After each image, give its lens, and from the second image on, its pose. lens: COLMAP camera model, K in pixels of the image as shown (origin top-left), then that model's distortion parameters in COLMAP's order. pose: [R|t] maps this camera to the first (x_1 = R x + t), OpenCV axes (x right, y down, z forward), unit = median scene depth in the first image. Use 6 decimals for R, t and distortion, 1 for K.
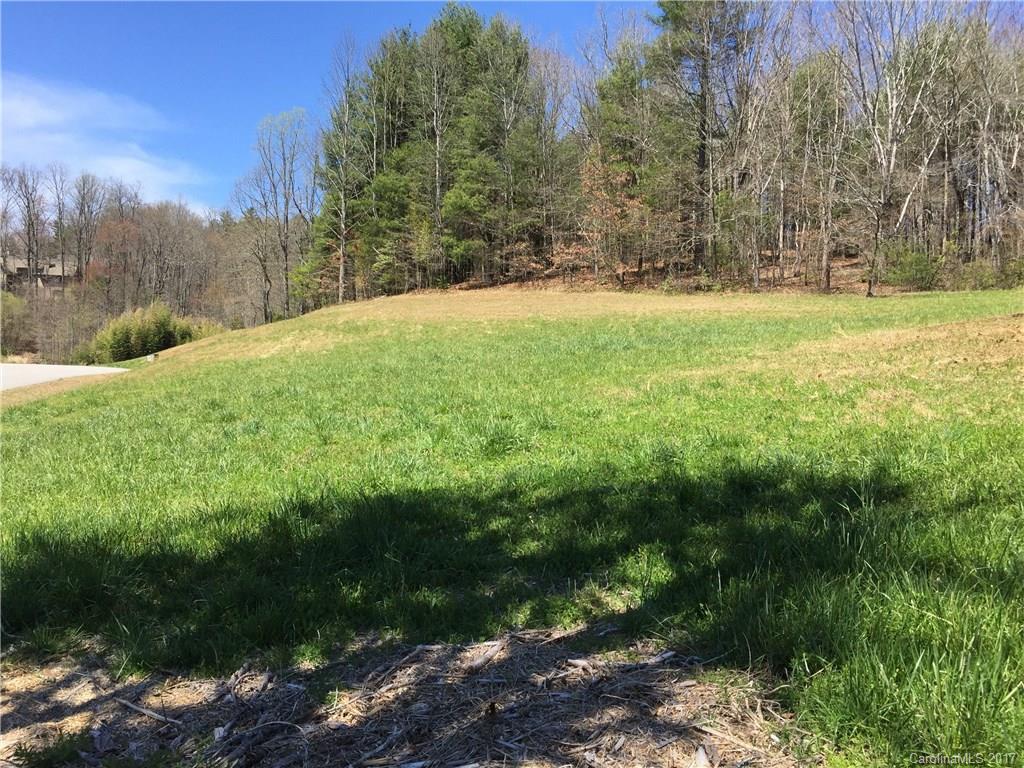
lens RADIAL K [[883.9, 0, 513.0], [0, 883.9, 386.0], [0, 0, 1]] dist [0.071753, -0.102176]
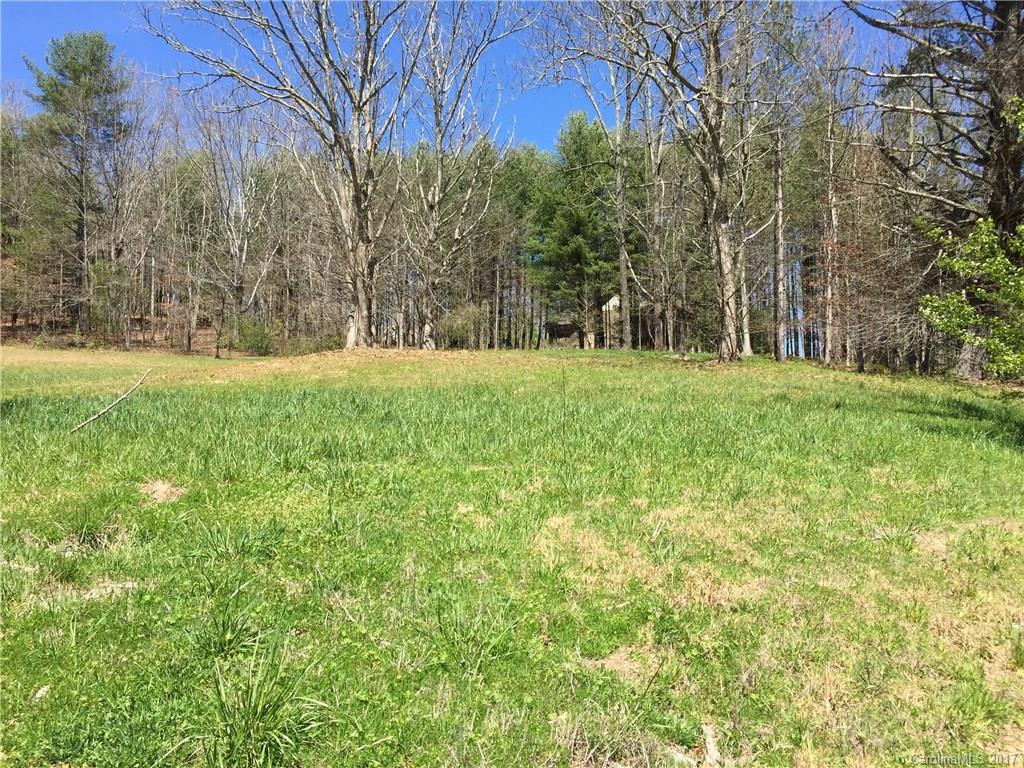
lens RADIAL K [[883.9, 0, 506.5], [0, 883.9, 383.9], [0, 0, 1]] dist [0.071753, -0.102176]
pose [[0.809661, 0.028210, 0.586220, -0.004247], [0.019389, 0.997013, -0.074757, 0.028652], [-0.586578, 0.071894, 0.806696, -0.189665]]
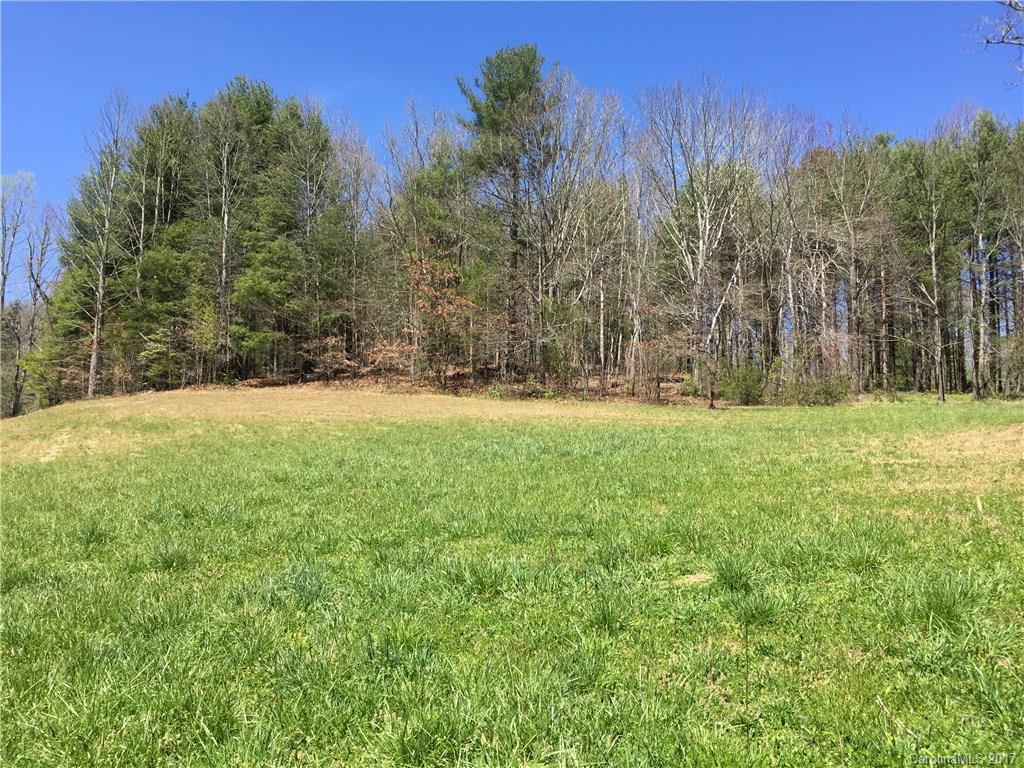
lens RADIAL K [[883.9, 0, 512.3], [0, 883.9, 373.2], [0, 0, 1]] dist [0.071753, -0.102176]
pose [[0.947533, 0.045462, 0.316410, -0.093198], [-0.000076, 0.989867, -0.141997, 0.000643], [-0.319659, 0.134523, 0.937935, 0.107393]]
